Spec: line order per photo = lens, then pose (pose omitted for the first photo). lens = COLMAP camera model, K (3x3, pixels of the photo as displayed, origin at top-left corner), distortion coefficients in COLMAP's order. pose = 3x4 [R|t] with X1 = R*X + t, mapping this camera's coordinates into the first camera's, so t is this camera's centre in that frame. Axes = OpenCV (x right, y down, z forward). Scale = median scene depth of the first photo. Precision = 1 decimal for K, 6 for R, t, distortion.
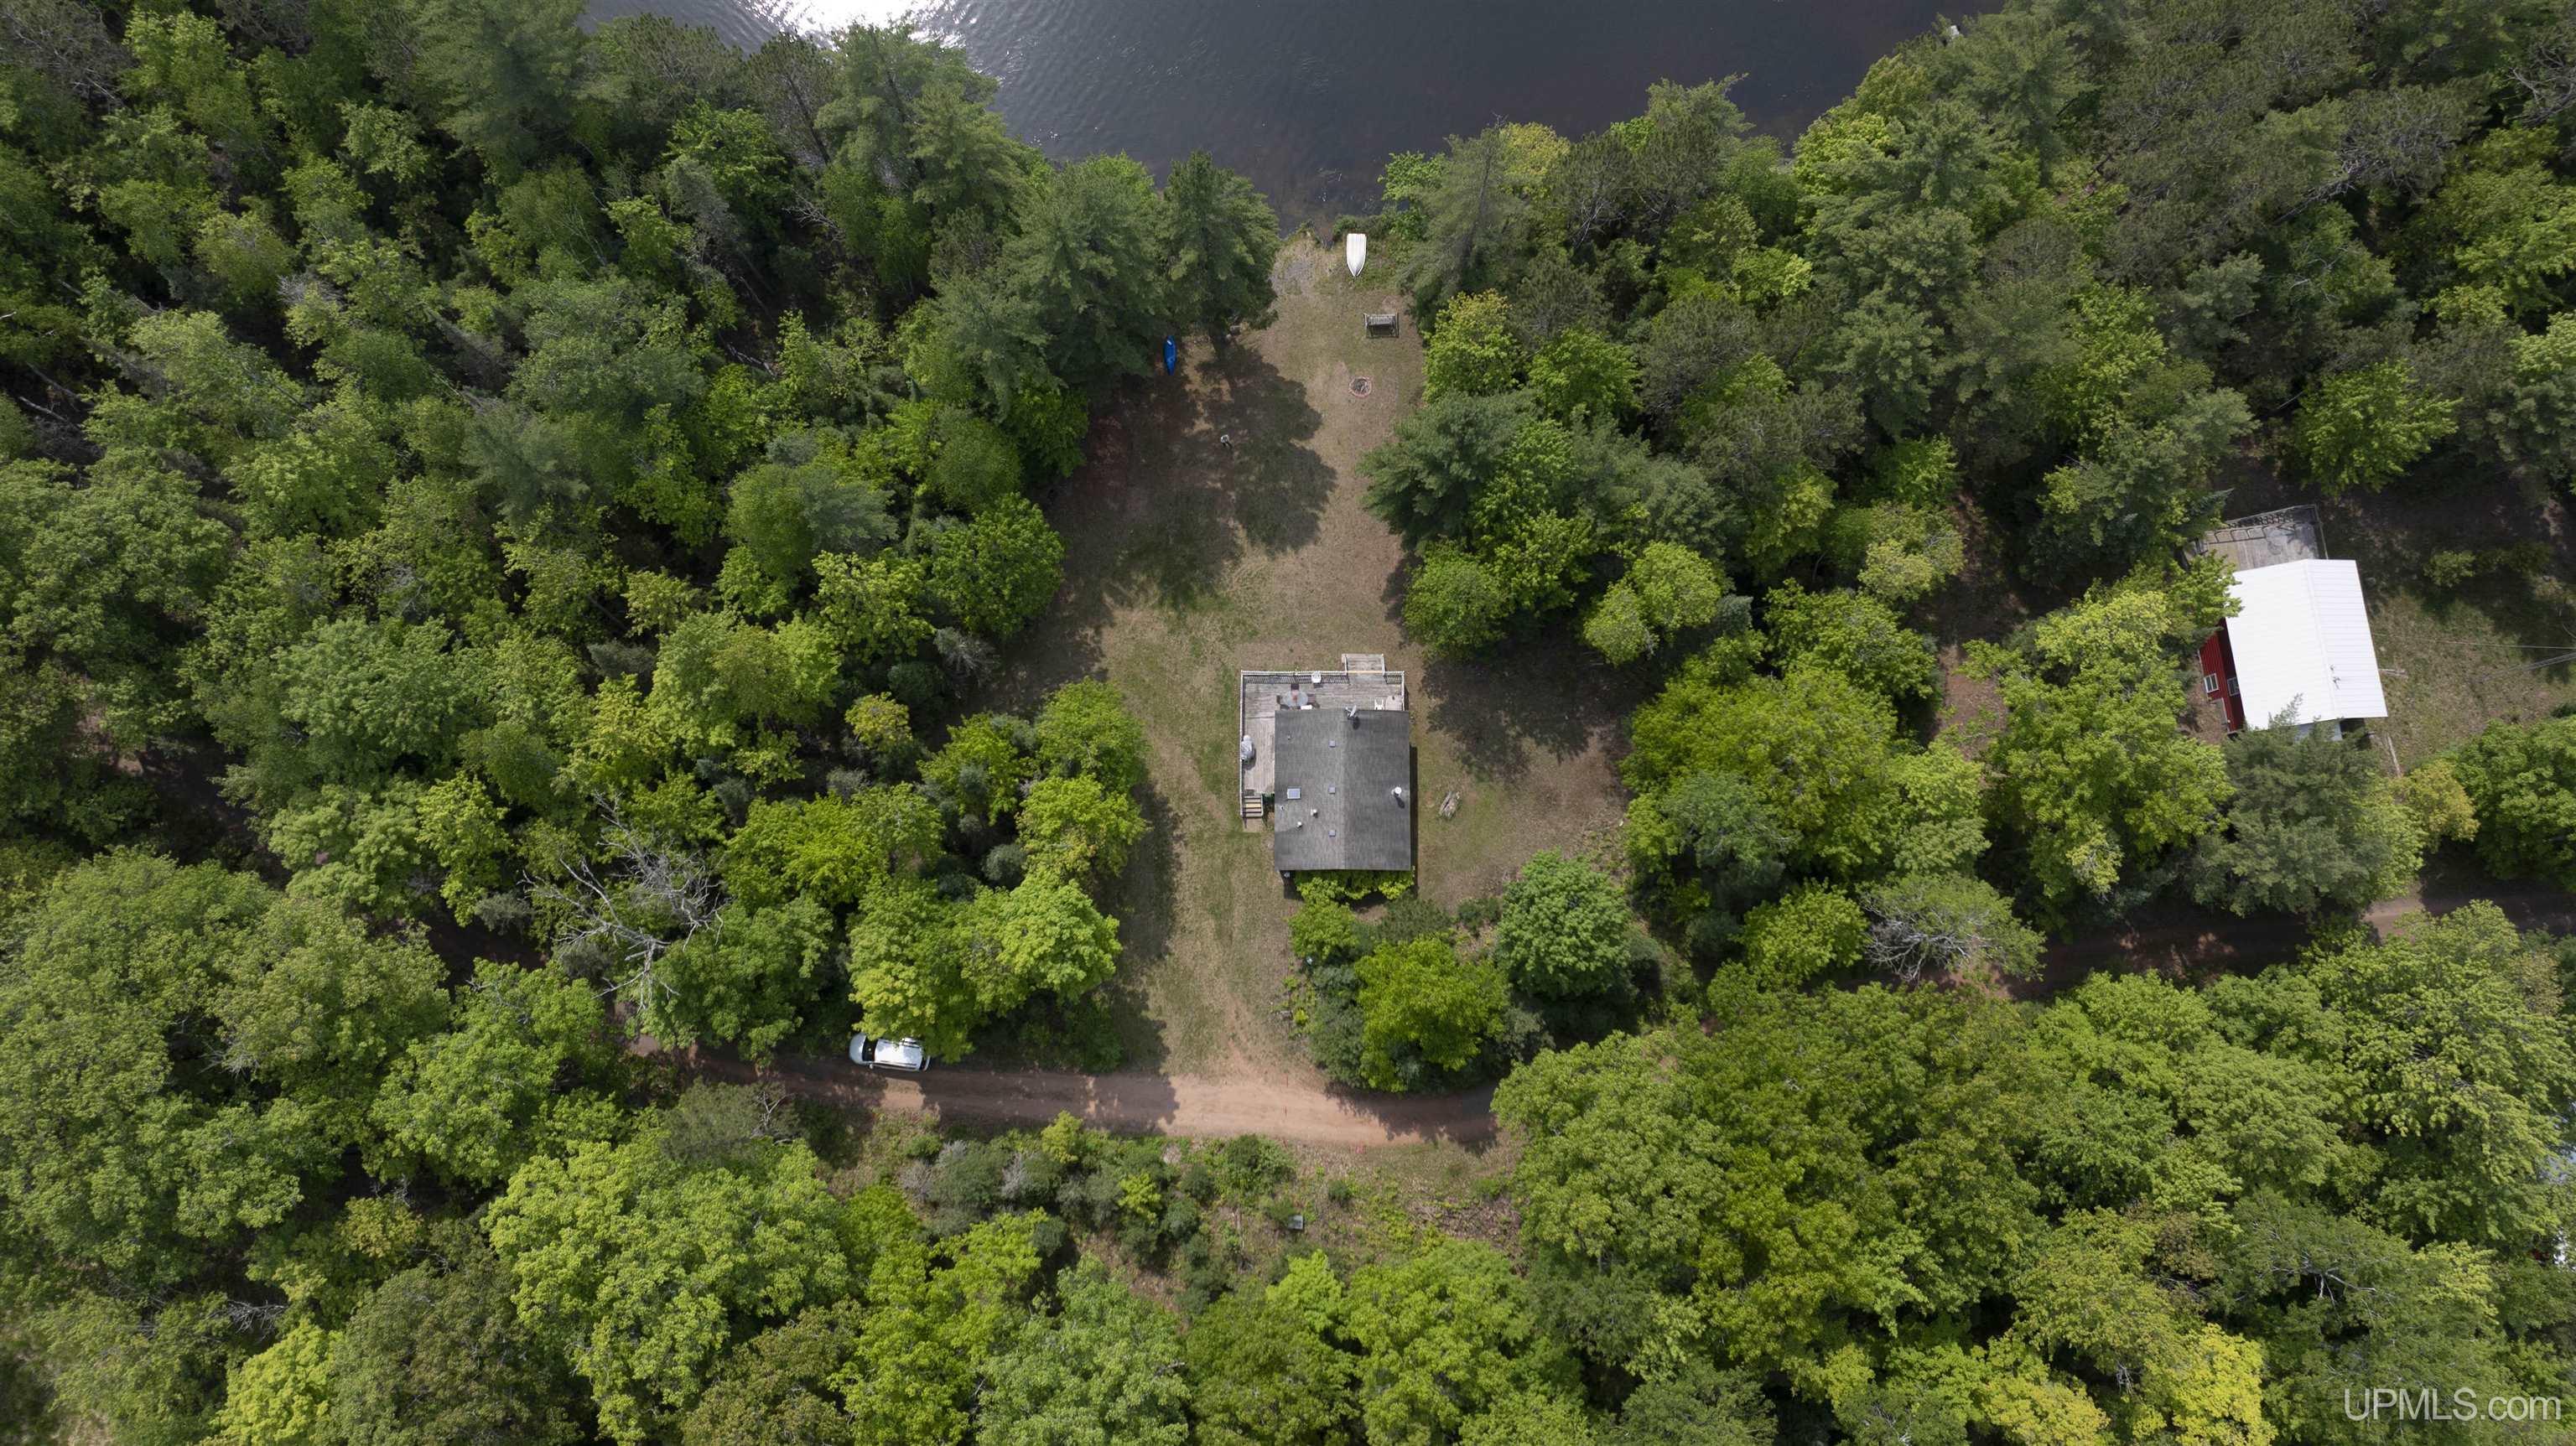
lens RADIAL K [[1797.4, 0, 1294.5], [0, 1797.4, 723.0], [0, 0, 1]] dist [-0.007136, 0.001135]
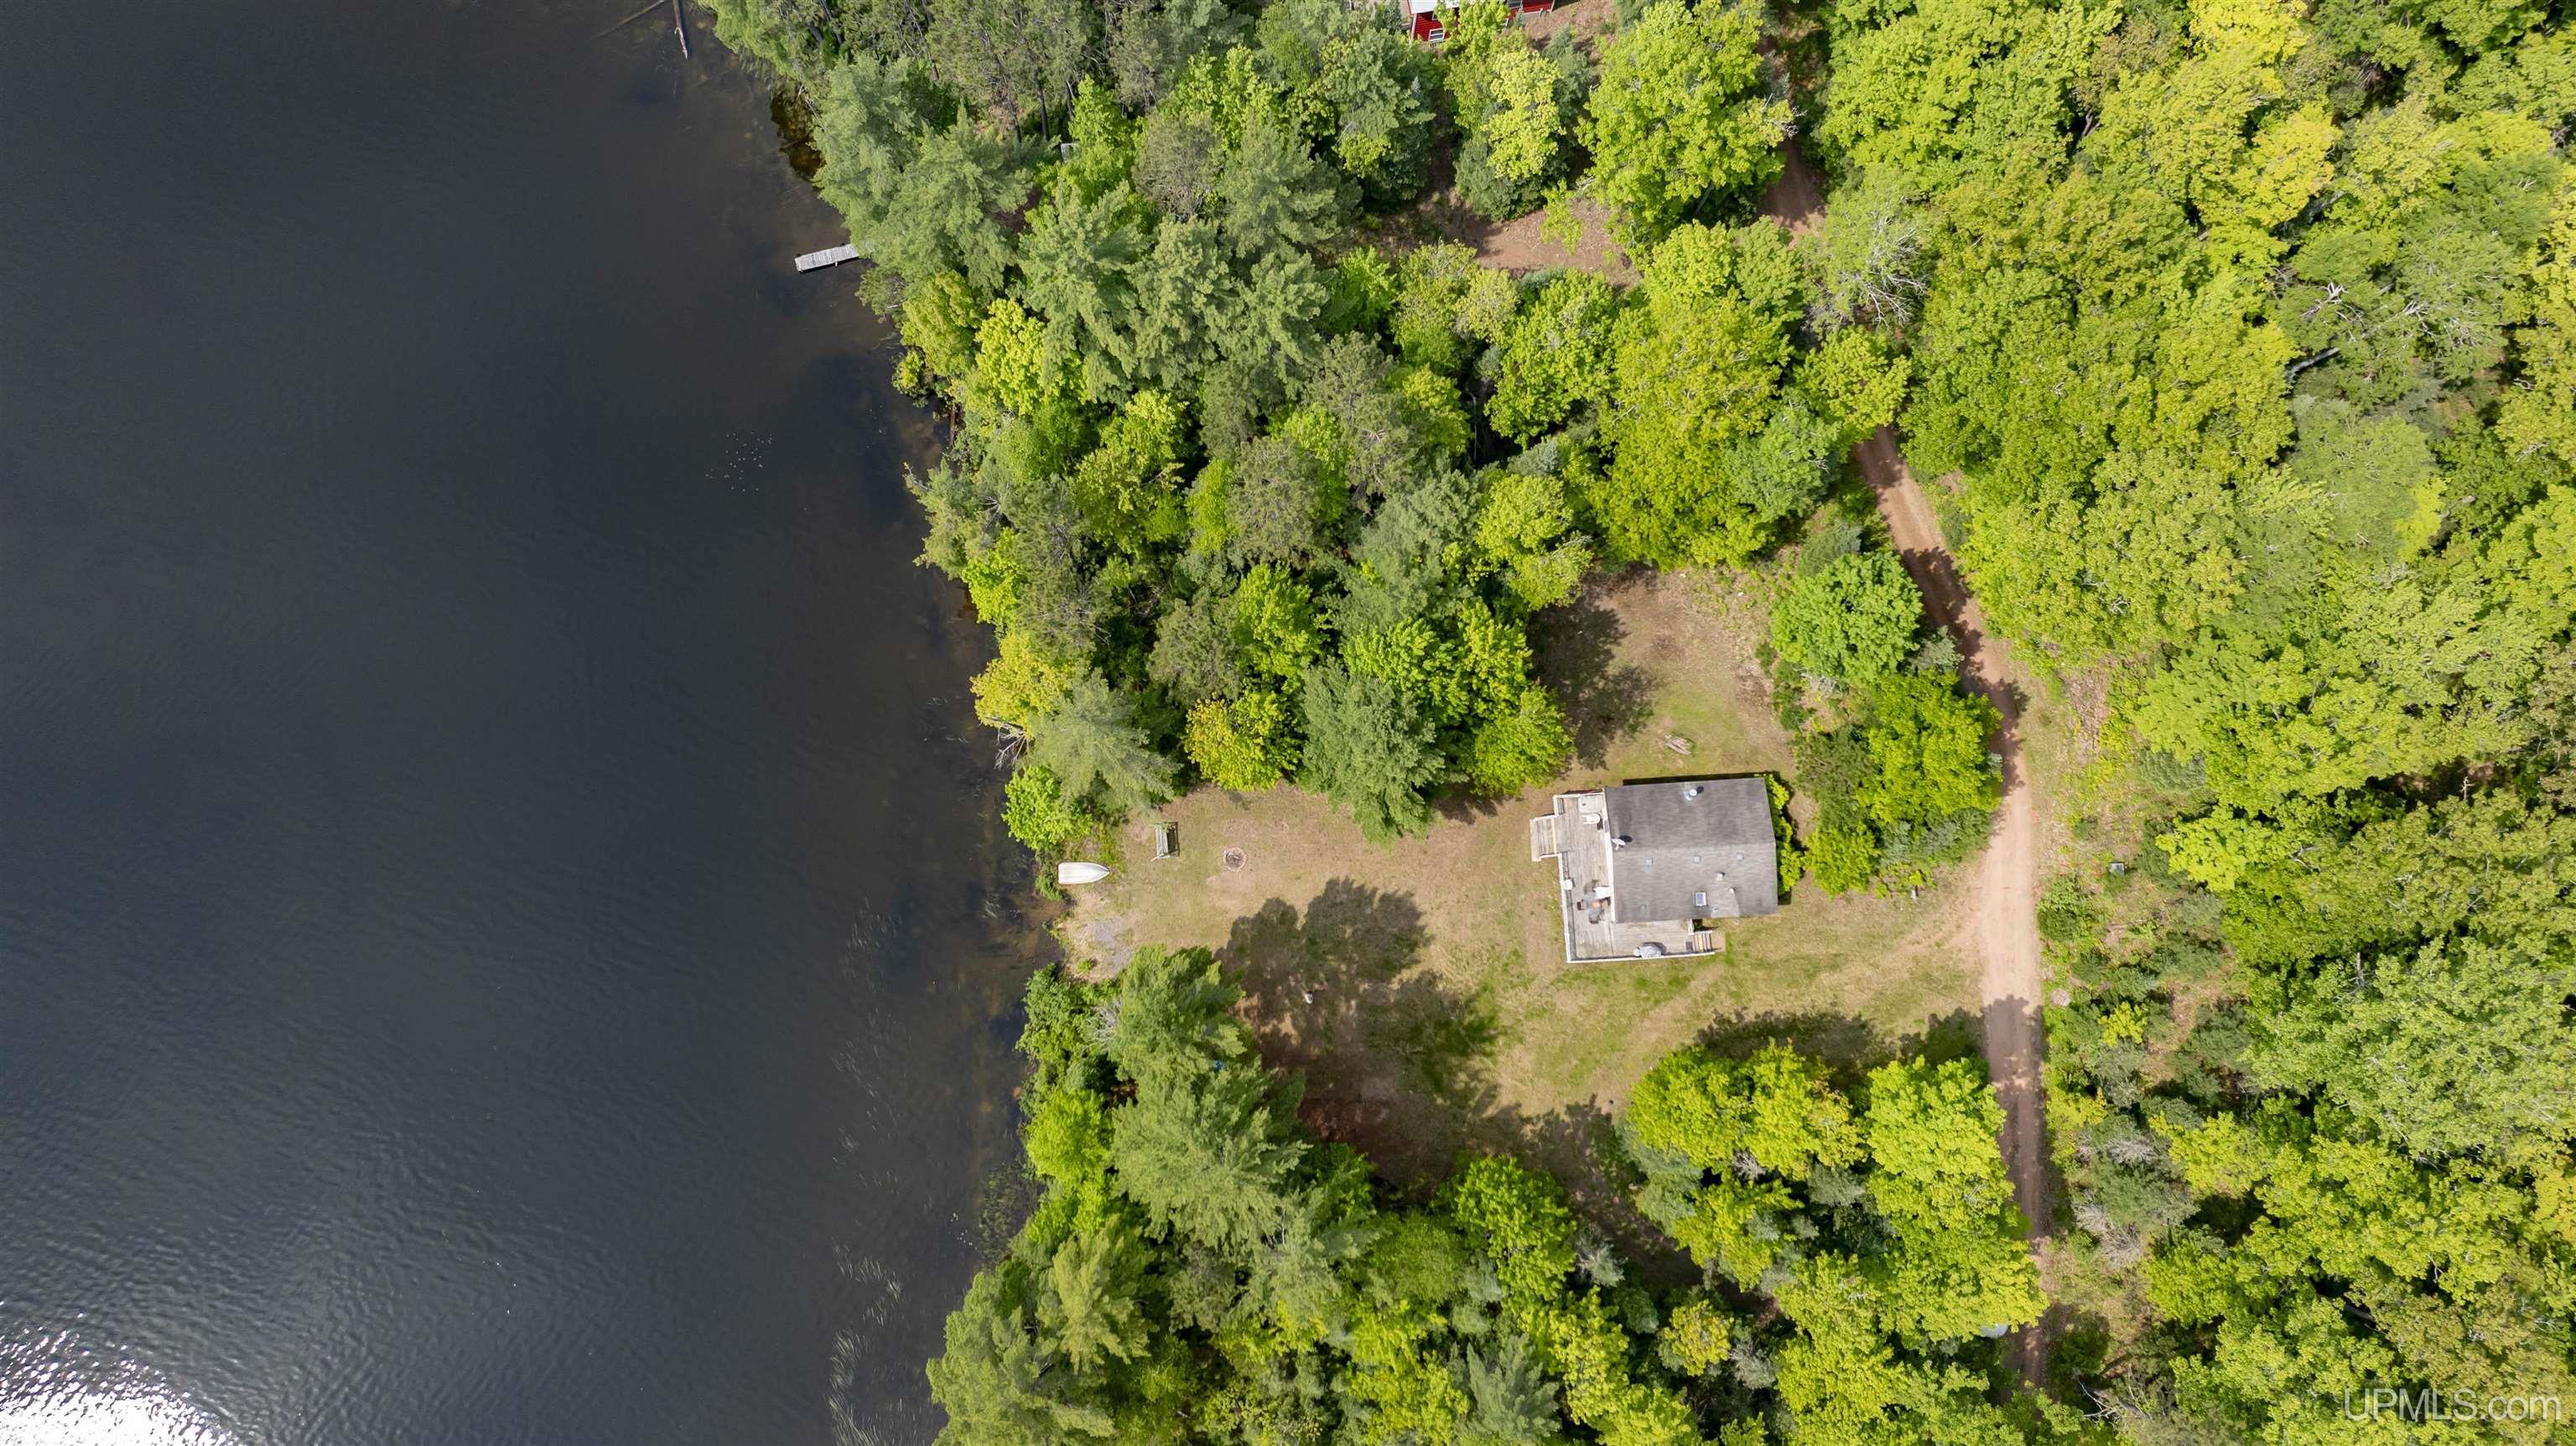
lens RADIAL K [[1797.4, 0, 1289.1], [0, 1797.4, 728.5], [0, 0, 1]] dist [-0.007136, 0.001135]
pose [[-0.062677, -0.987272, 0.146168, -0.038090], [0.979968, -0.033139, 0.196377, -0.369801], [-0.189034, 0.155549, 0.969573, 0.075293]]
